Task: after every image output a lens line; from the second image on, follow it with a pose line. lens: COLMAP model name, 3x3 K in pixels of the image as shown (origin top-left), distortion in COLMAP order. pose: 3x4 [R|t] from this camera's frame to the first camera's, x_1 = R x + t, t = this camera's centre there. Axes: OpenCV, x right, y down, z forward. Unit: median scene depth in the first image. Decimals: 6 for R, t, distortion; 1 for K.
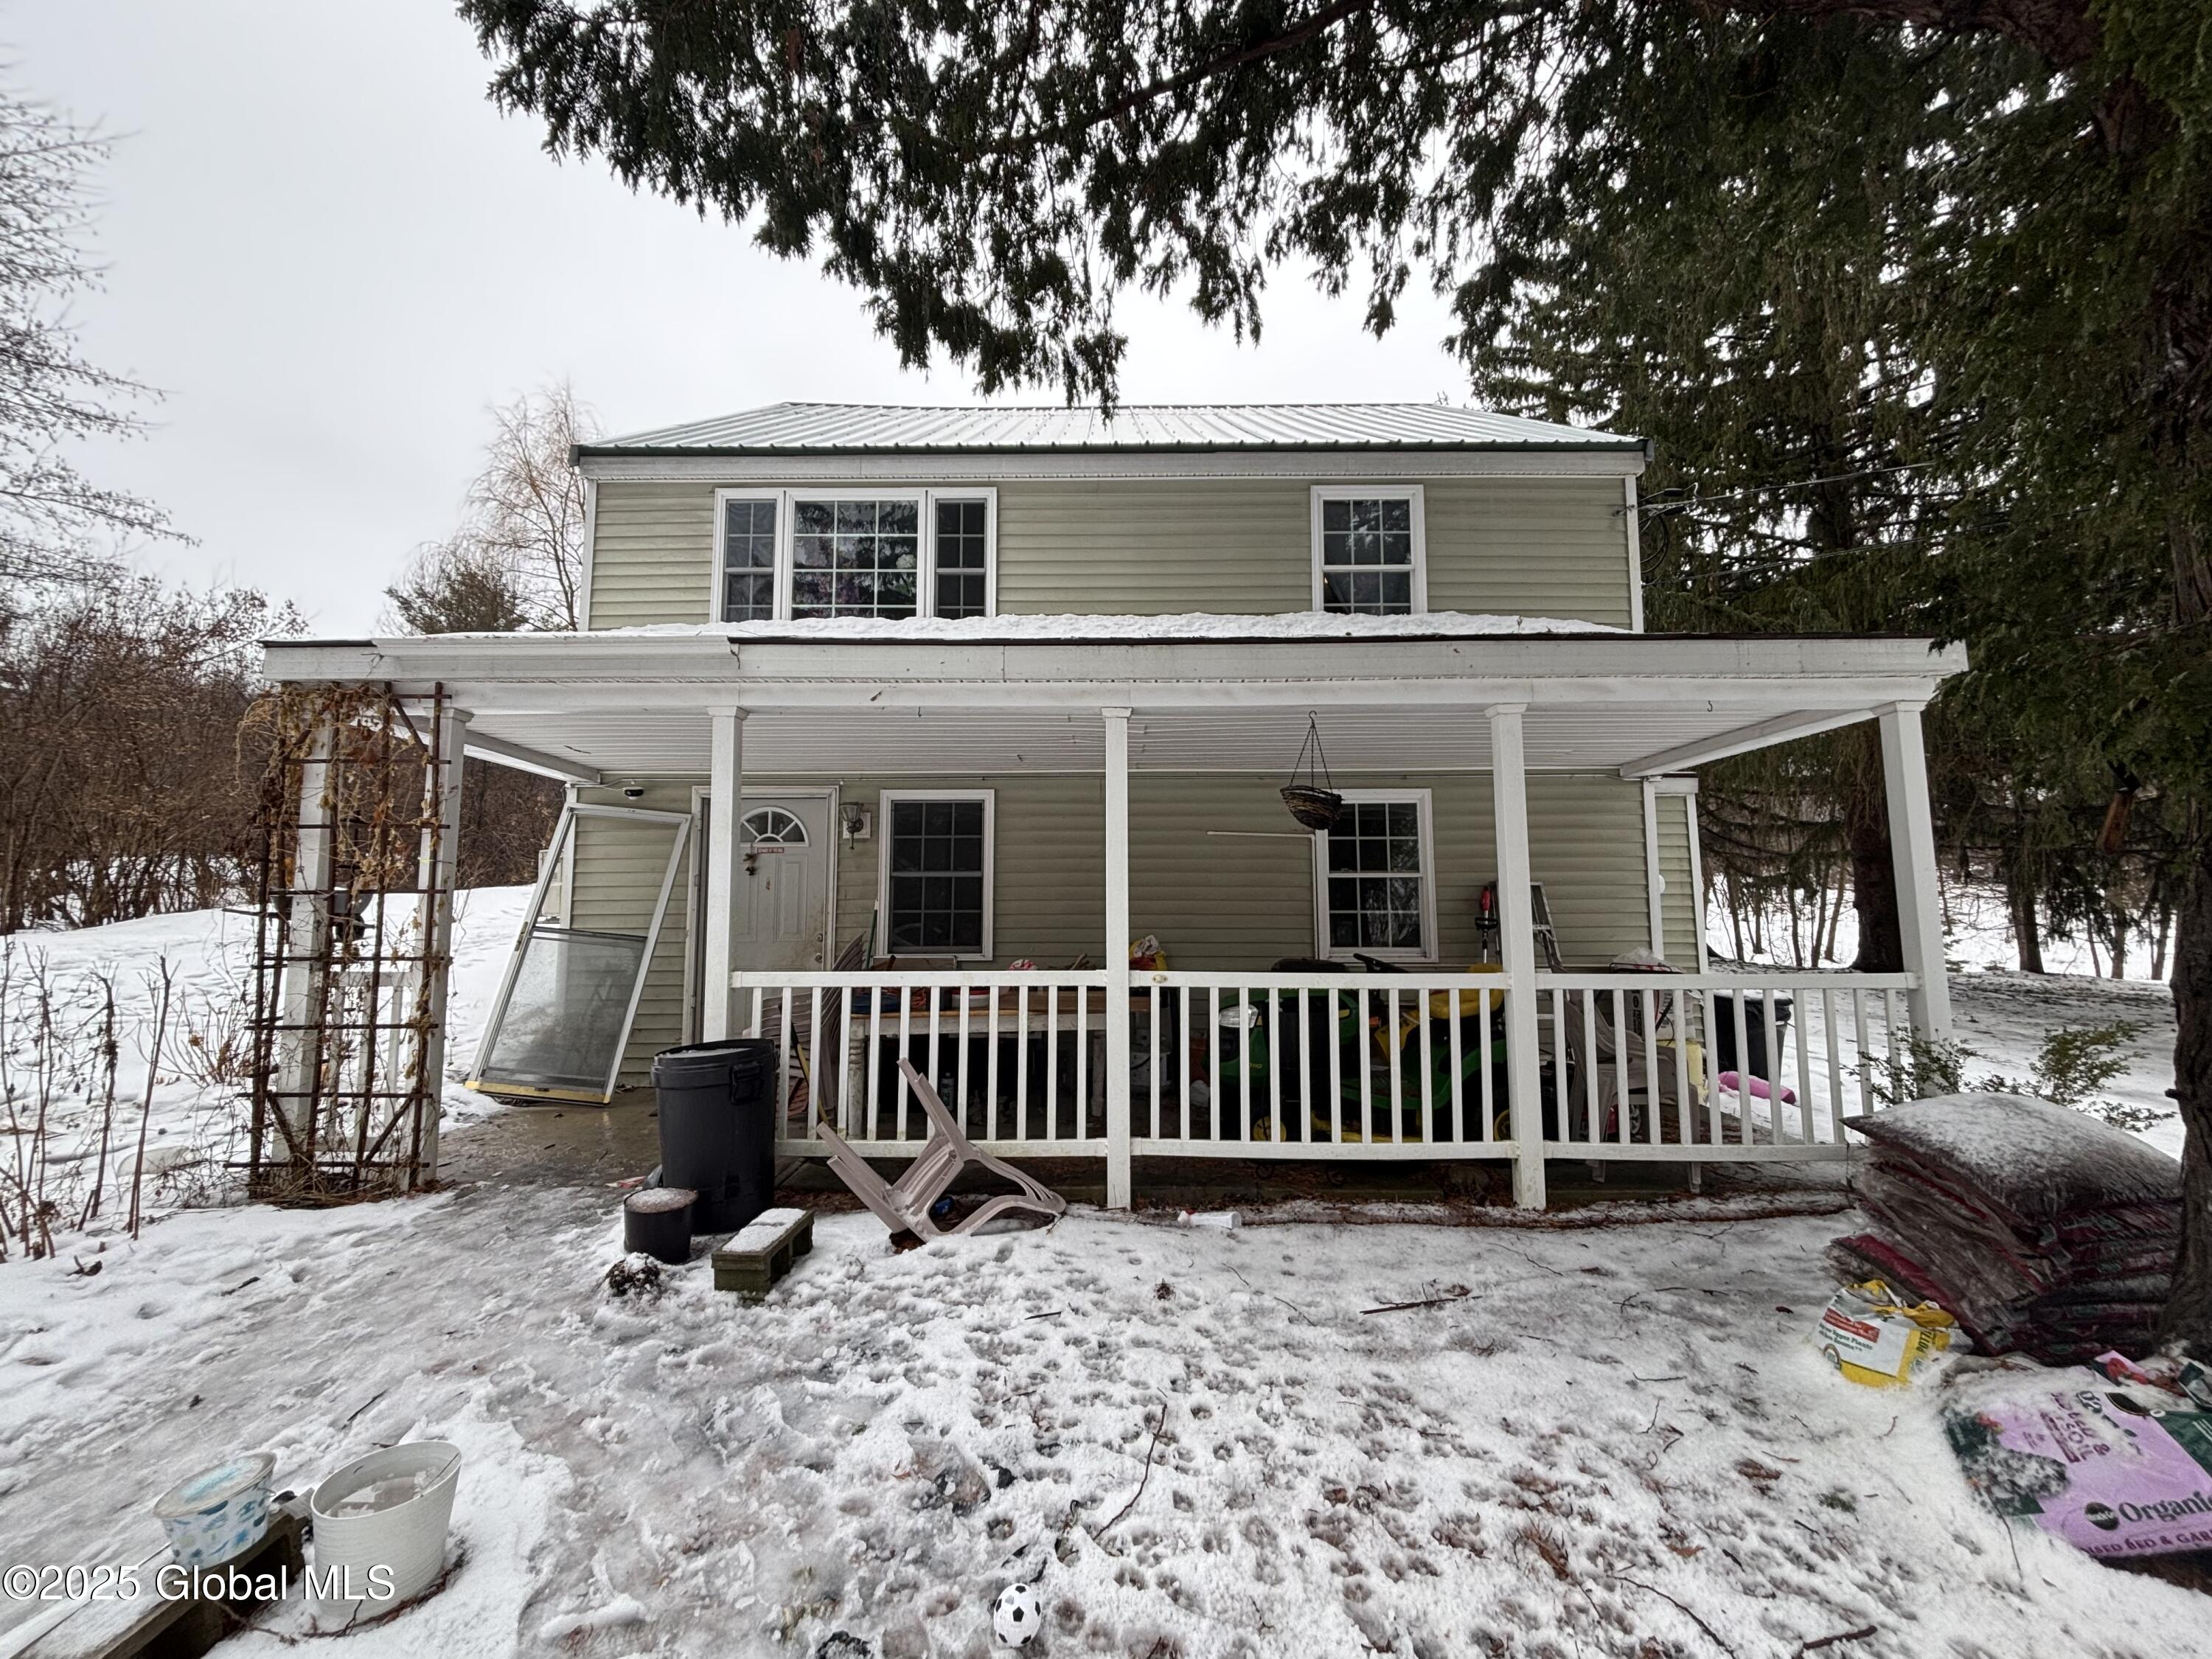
lens RADIAL K [[889.9, 0, 1104.5], [0, 889.9, 833.5], [0, 0, 1]] dist [0.000197, -0.001055]
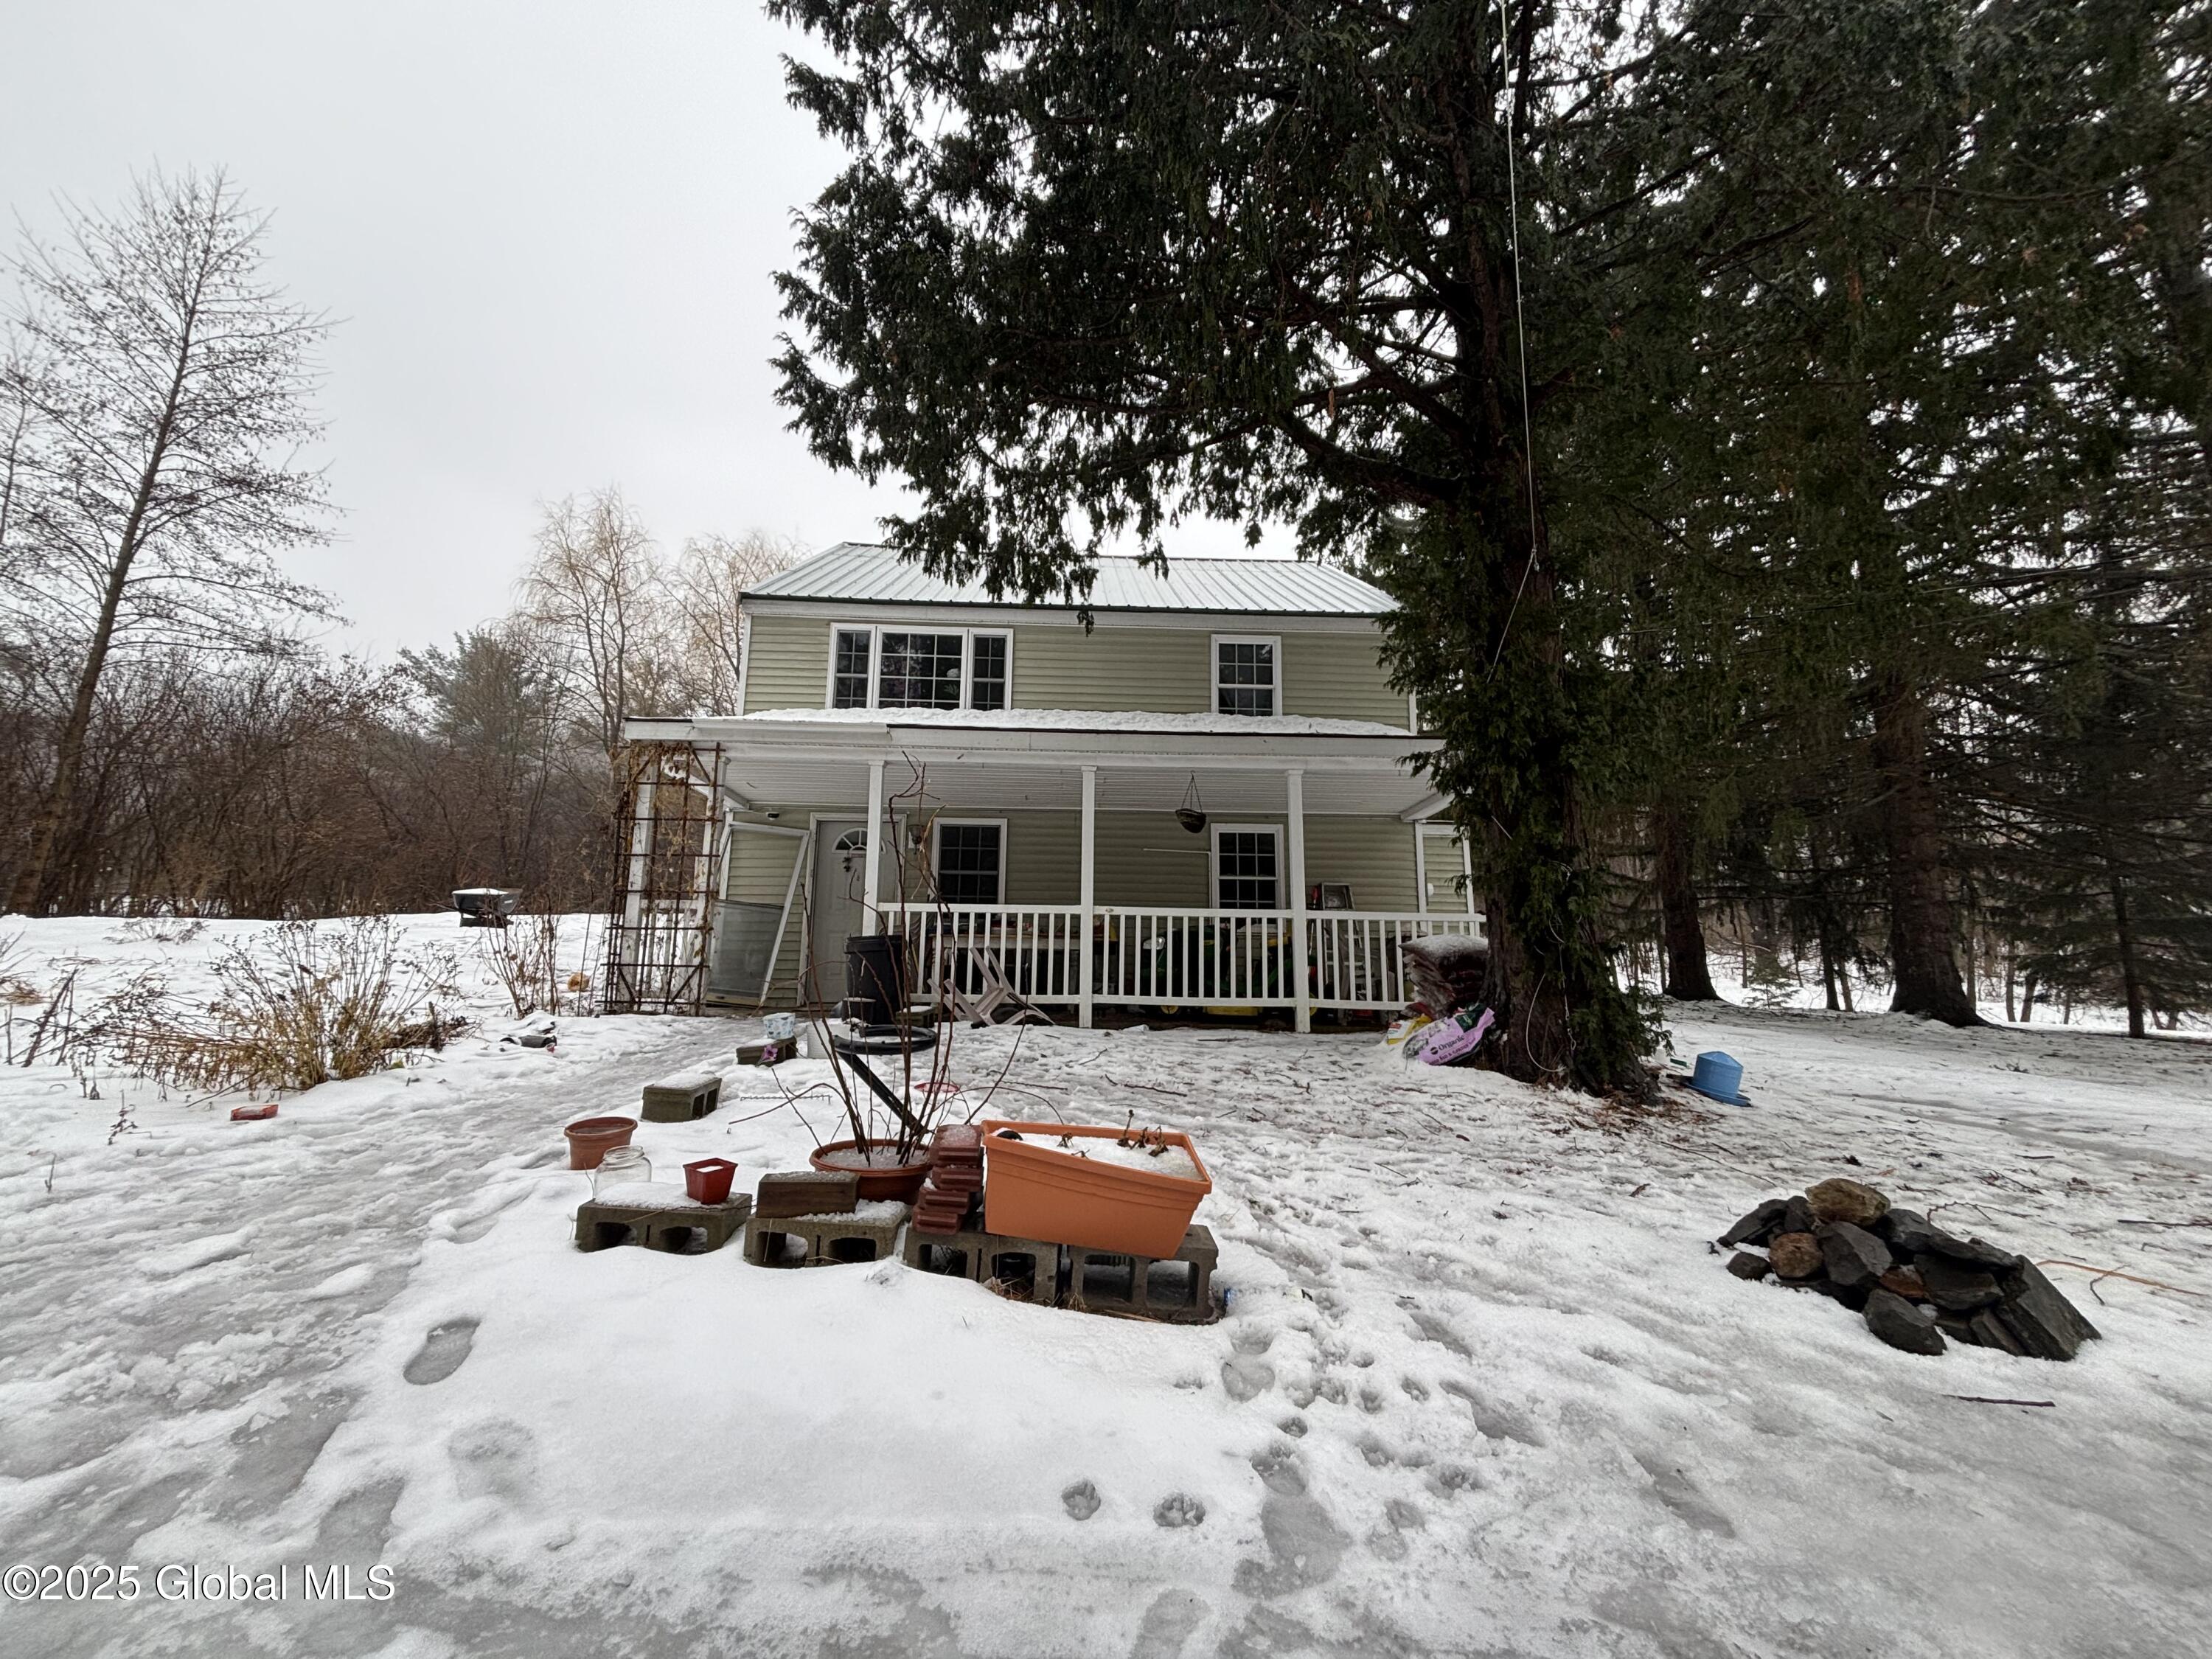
lens RADIAL K [[889.9, 0, 1119.6], [0, 889.9, 831.4], [0, 0, 1]] dist [0.000197, -0.001055]
pose [[0.997918, 0.021561, 0.060781, -0.021395], [-0.016458, 0.996393, -0.083243, 0.097432], [-0.062357, 0.082069, 0.994674, -0.554803]]
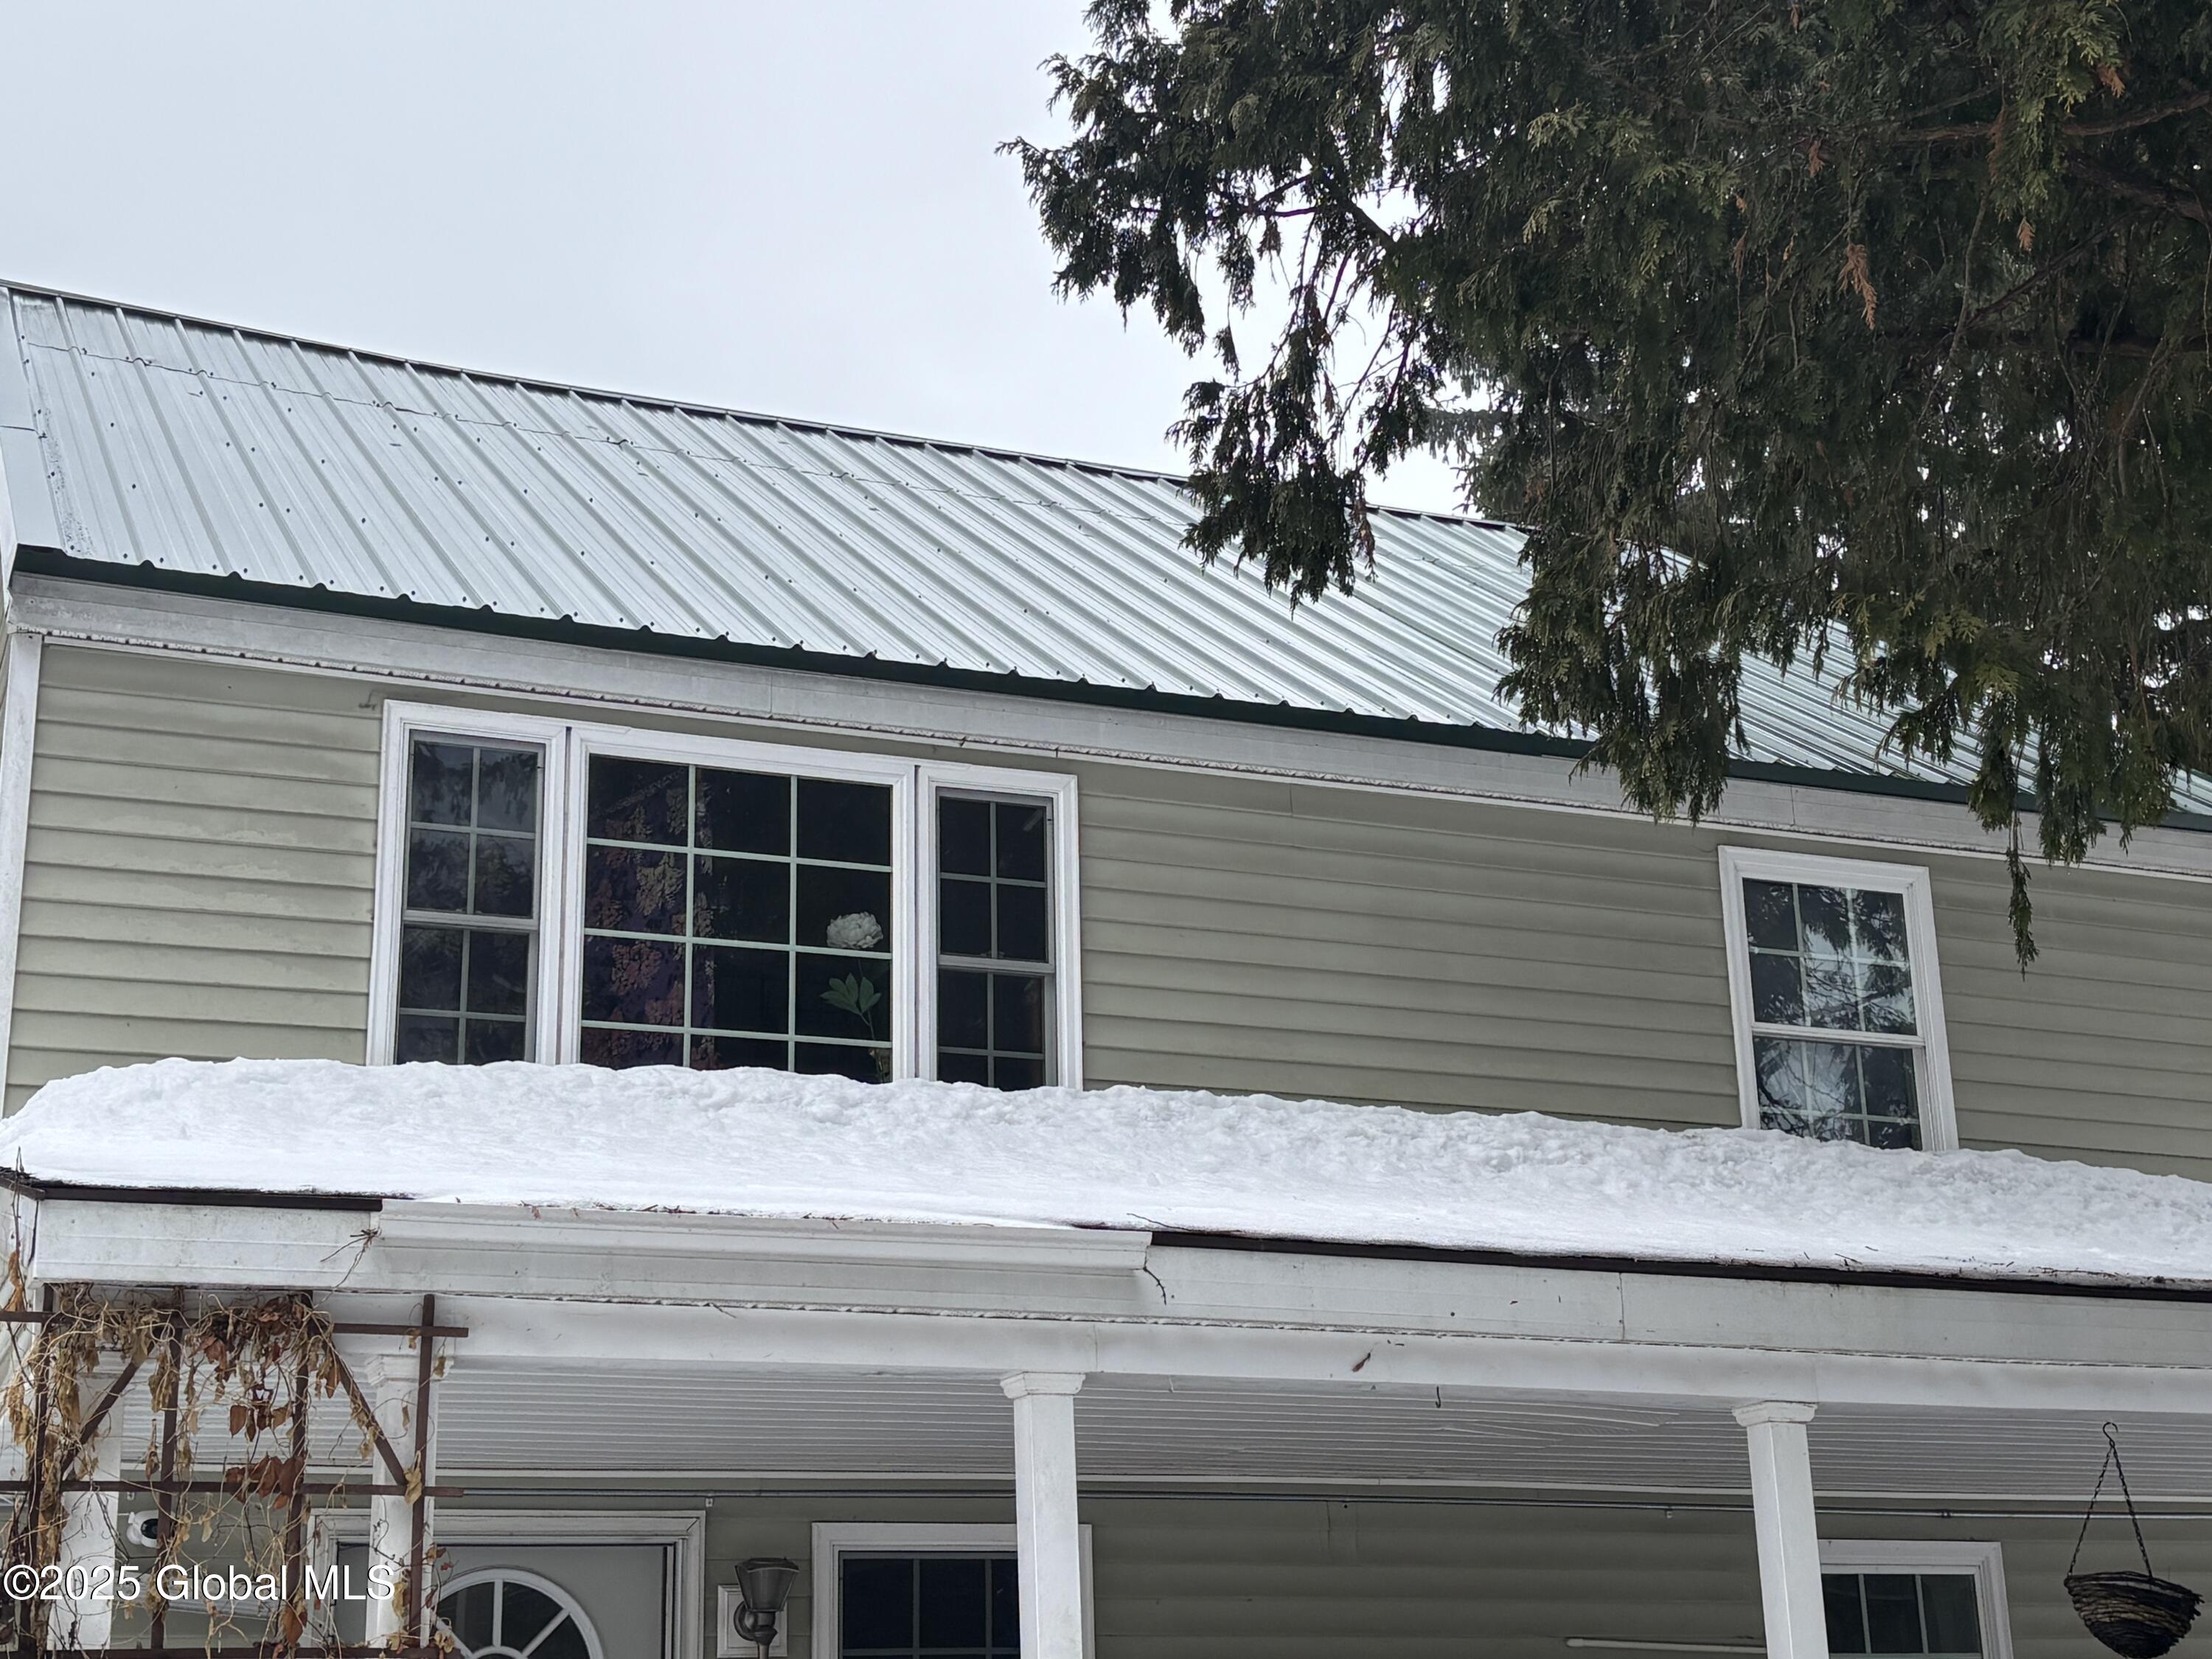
lens RADIAL K [[3169.3, 0, 1107.9], [0, 3169.3, 827.2], [0, 0, 1]] dist [0.125436, 0.000000]
pose [[0.916942, 0.096192, 0.387252, -0.684525], [-0.007001, 0.974236, -0.225422, -0.031868], [-0.398959, 0.203988, 0.893992, -0.327029]]
